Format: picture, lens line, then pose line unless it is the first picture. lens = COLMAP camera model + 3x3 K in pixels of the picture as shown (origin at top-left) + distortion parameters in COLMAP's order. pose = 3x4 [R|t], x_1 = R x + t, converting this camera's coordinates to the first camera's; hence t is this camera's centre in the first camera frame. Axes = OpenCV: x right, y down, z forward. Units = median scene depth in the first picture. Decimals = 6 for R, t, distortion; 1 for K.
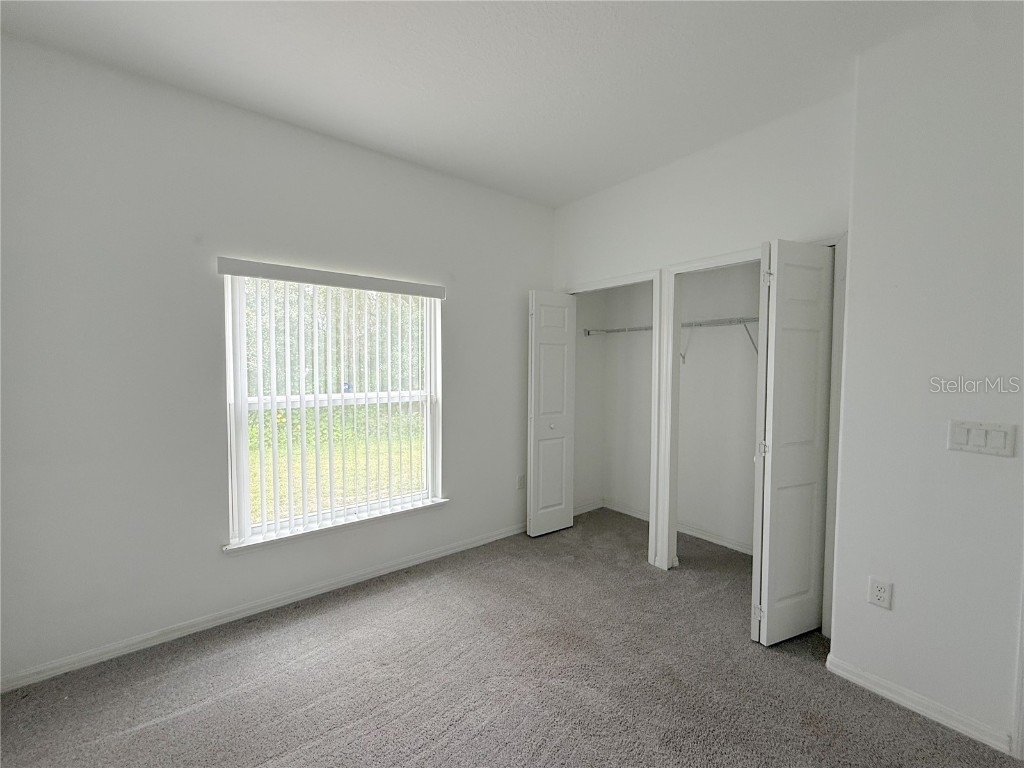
lens RADIAL K [[432.9, 0, 512.0], [0, 432.9, 384.0], [0, 0, 1]] dist [0.001671, 0.000386]
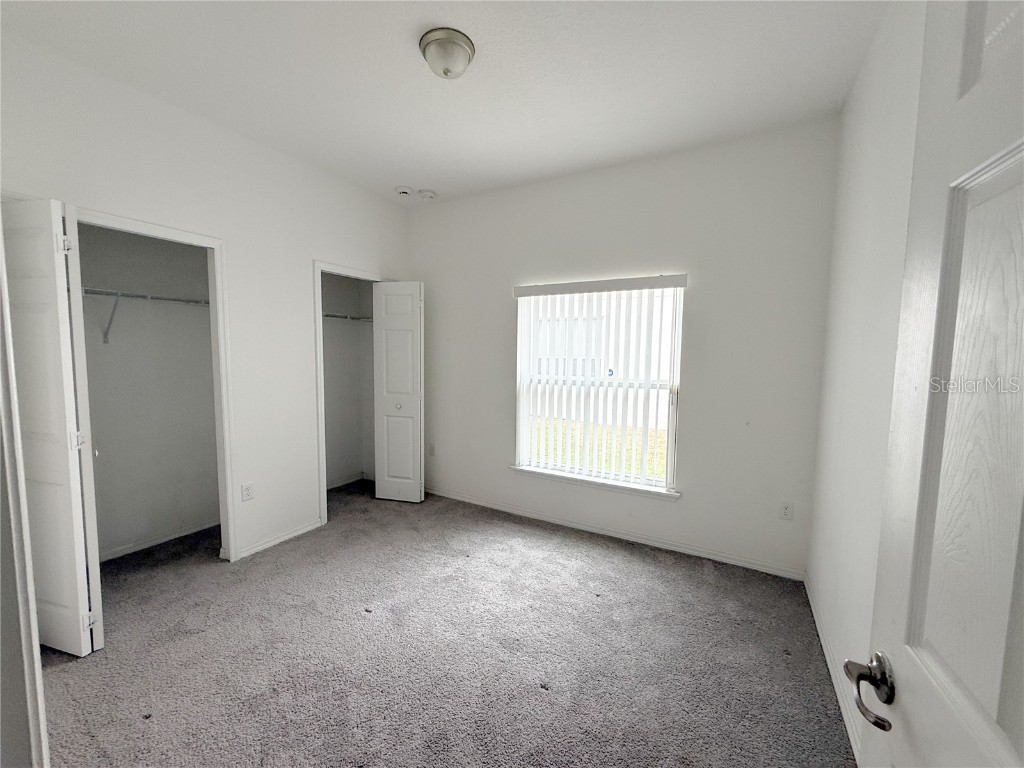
lens RADIAL K [[411.8, 0, 512.0], [0, 411.8, 384.0], [0, 0, 1]] dist [0.000922, 0.000291]
pose [[0.388899, 0.060952, -0.919262, 0.689324], [-0.057650, 0.997464, 0.041747, 0.004668], [0.919475, 0.036760, 0.391427, 0.363610]]
